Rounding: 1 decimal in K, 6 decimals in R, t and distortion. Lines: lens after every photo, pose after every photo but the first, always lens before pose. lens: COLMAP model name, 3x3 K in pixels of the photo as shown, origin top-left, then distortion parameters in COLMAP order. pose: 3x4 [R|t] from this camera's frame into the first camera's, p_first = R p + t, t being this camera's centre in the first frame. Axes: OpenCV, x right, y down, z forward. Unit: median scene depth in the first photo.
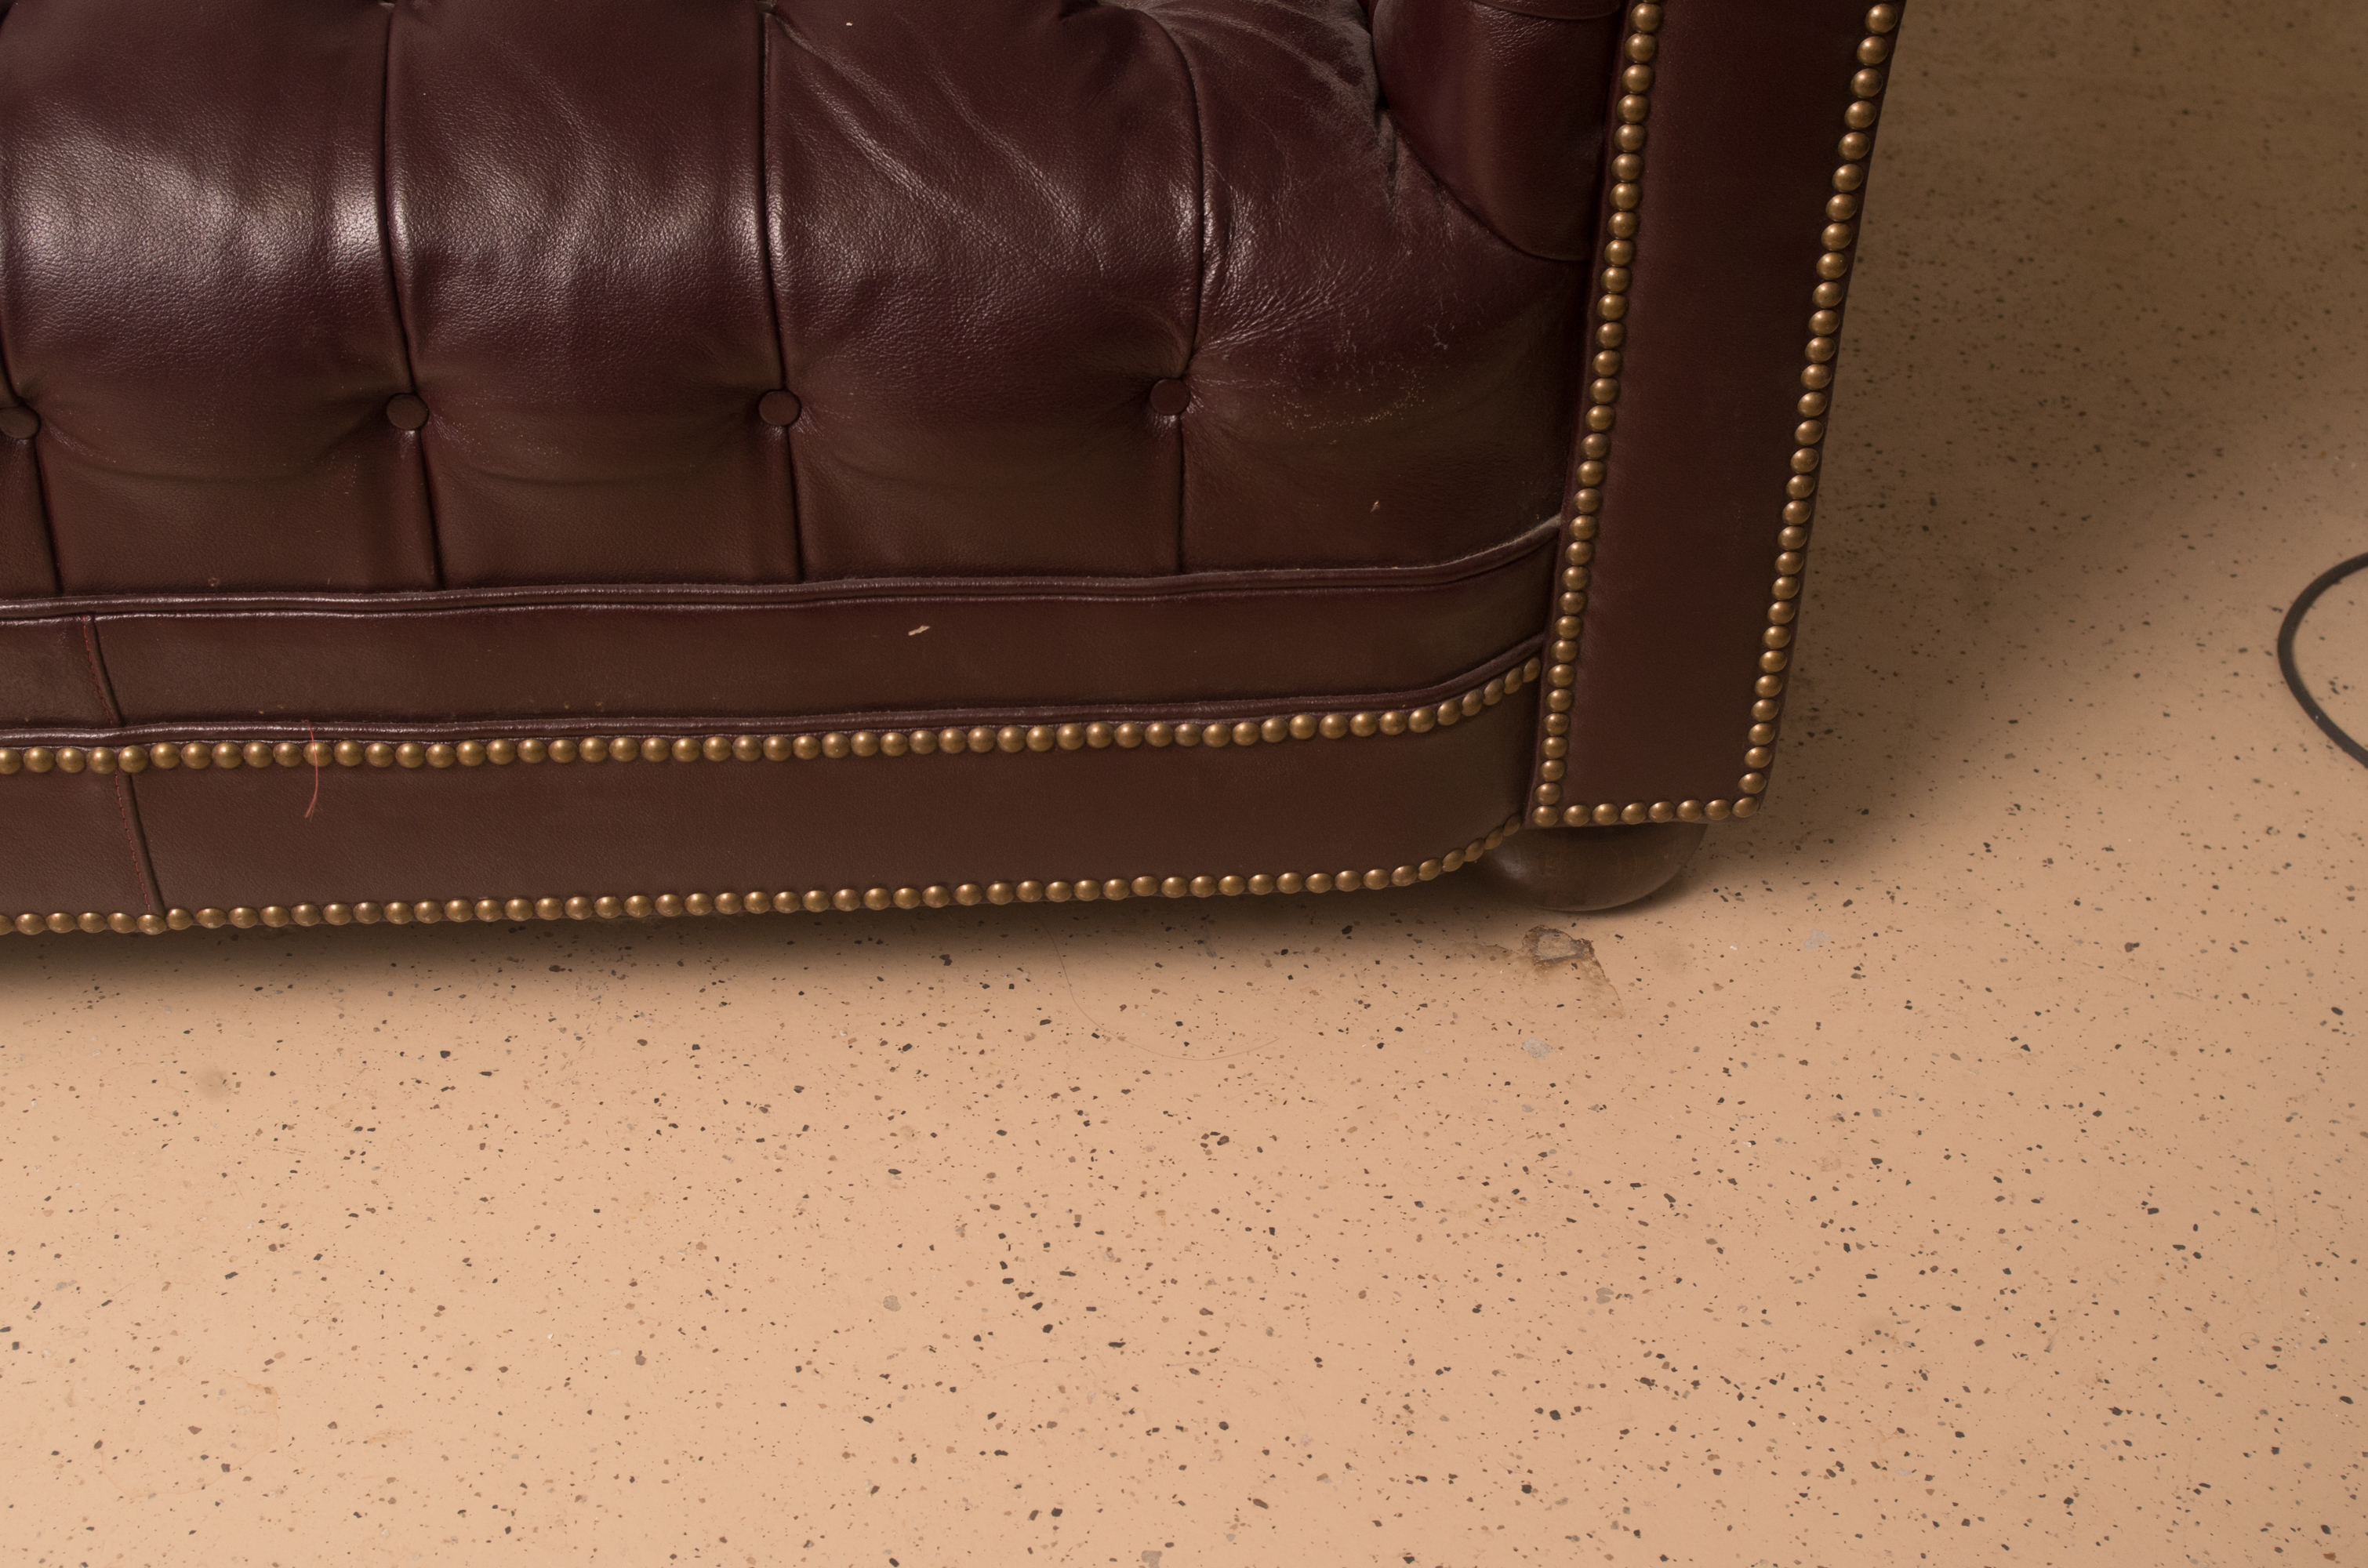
lens RADIAL K [[3569.3, 0, 1186.5], [0, 3569.3, 783.2], [0, 0, 1]] dist [-0.009608, 0.000000]
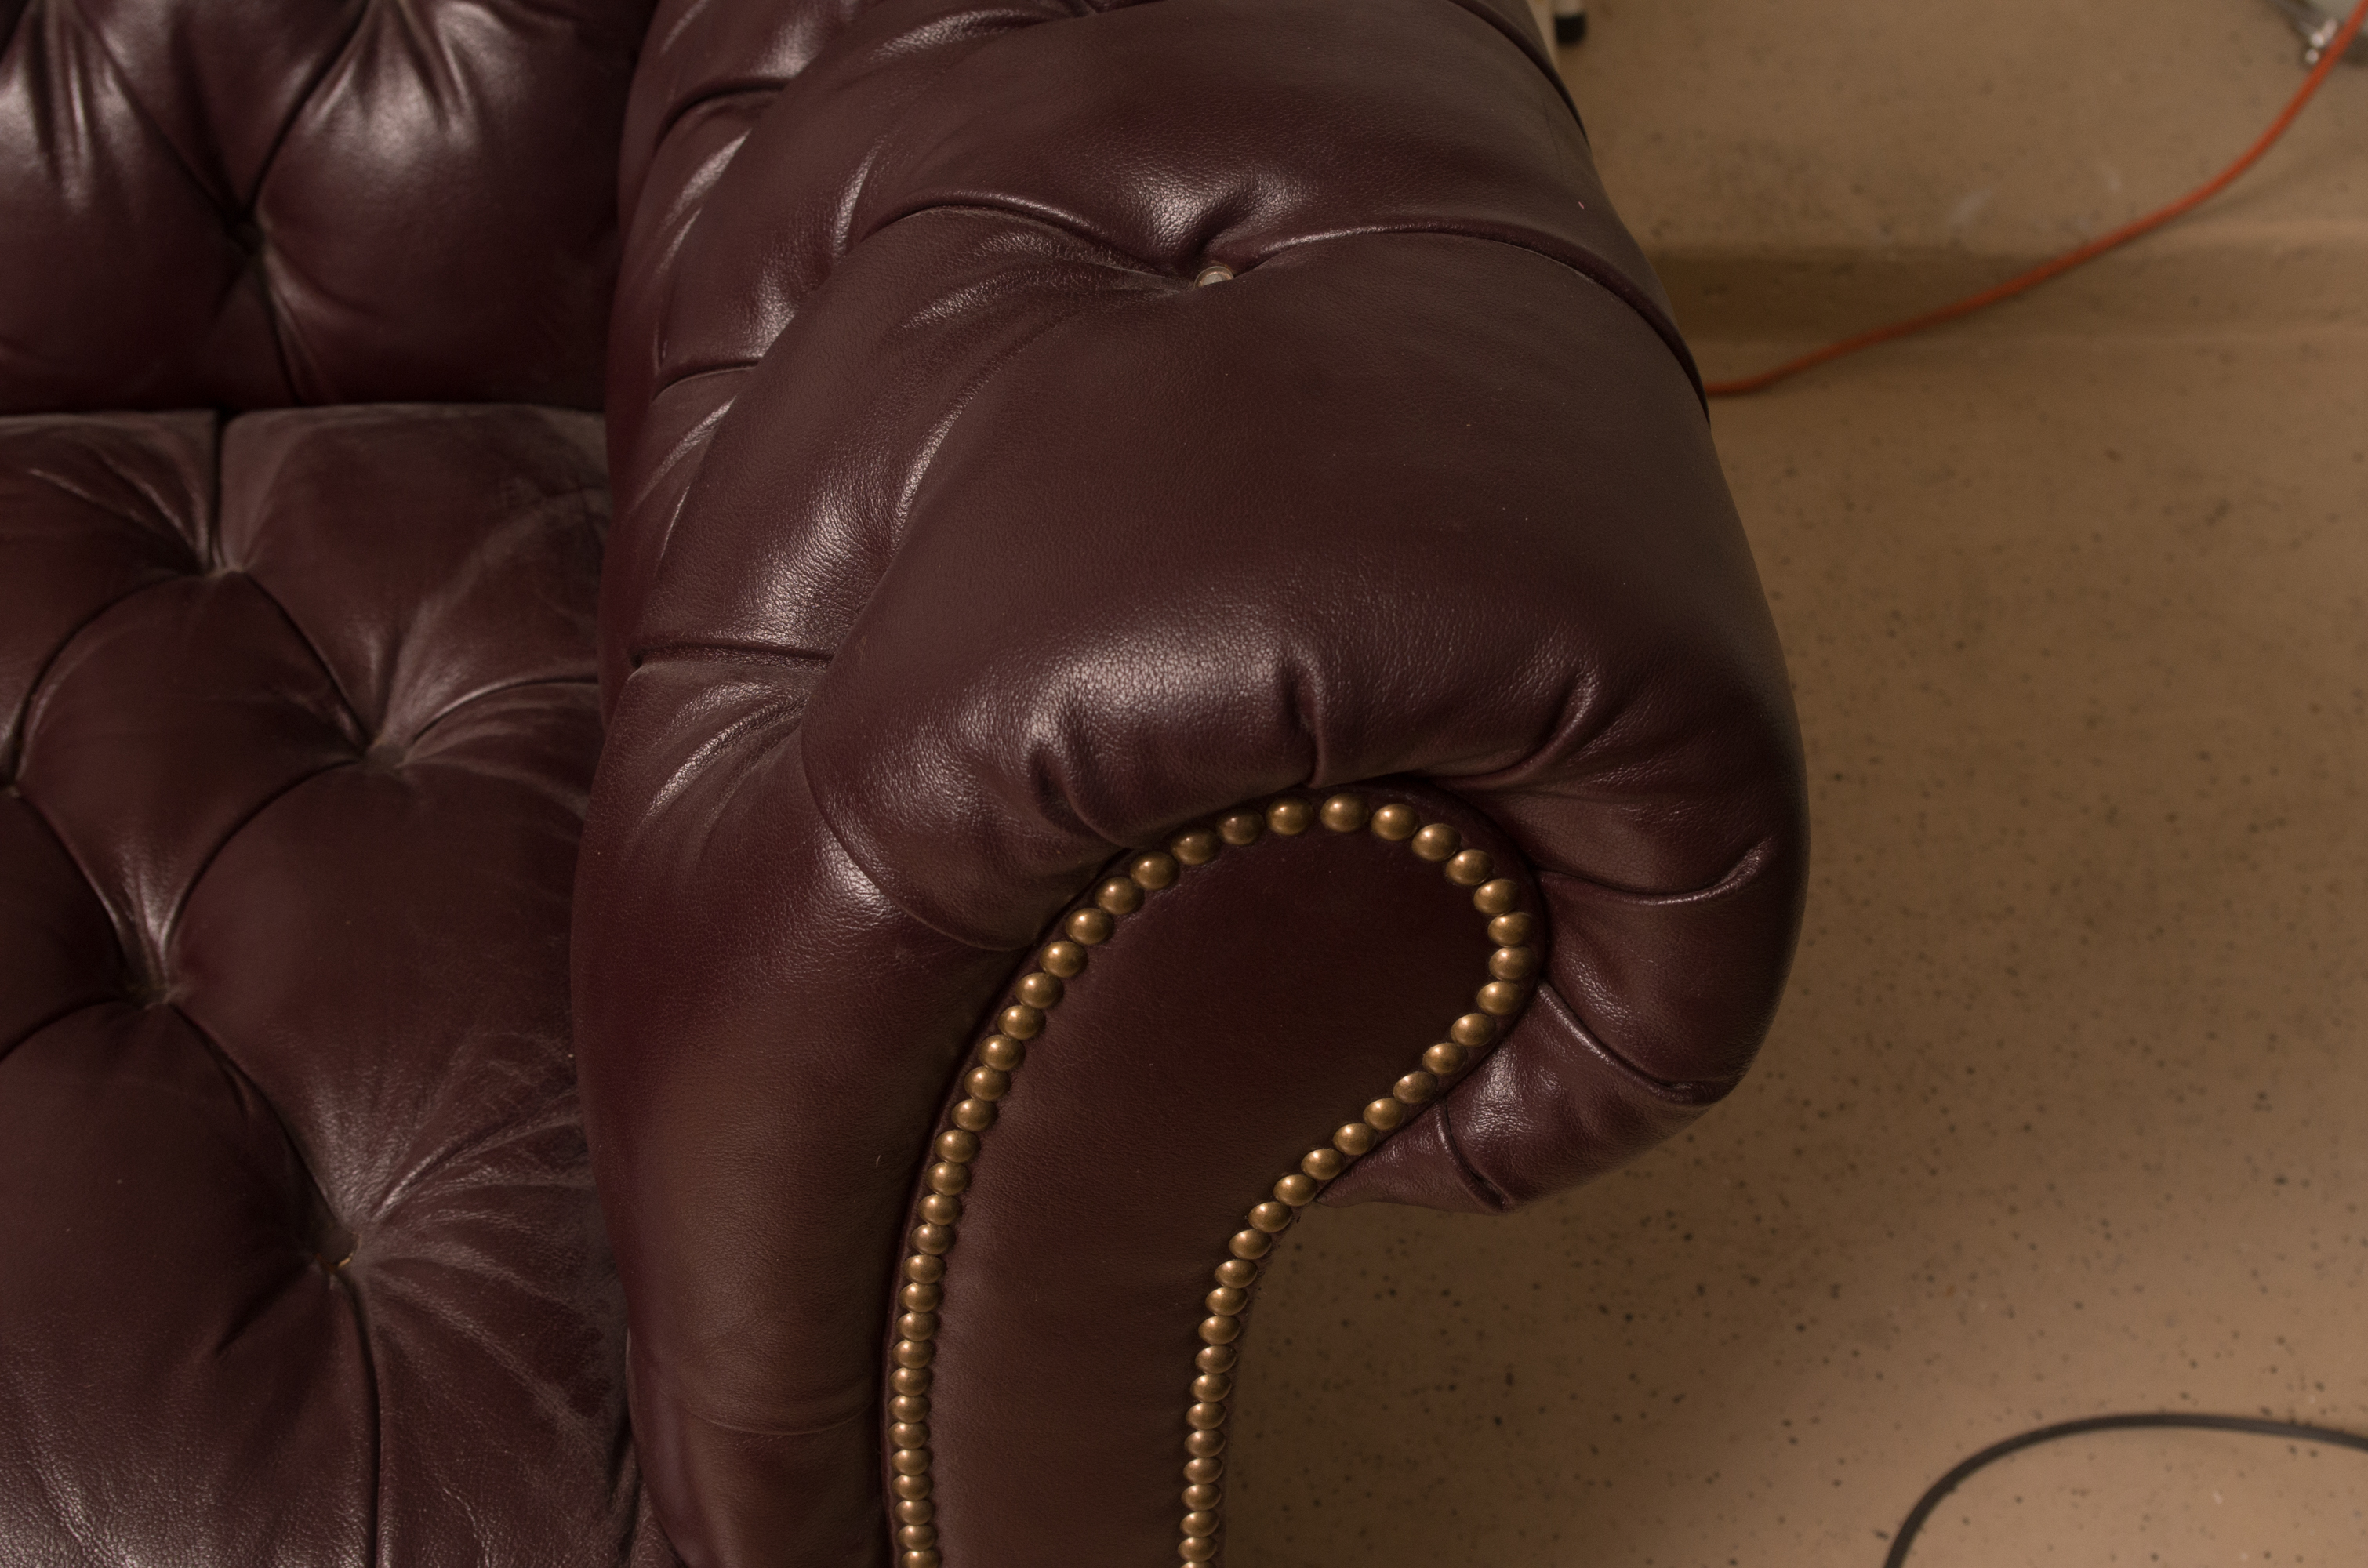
lens RADIAL K [[3197.1, 0, 1178.8], [0, 3197.1, 783.2], [0, 0, 1]] dist [-0.025150, 0.000000]
pose [[0.999772, -0.021323, -0.000854, 0.172310], [0.021337, 0.999489, 0.023811, -0.331364], [0.000346, -0.023823, 0.999716, 0.265567]]
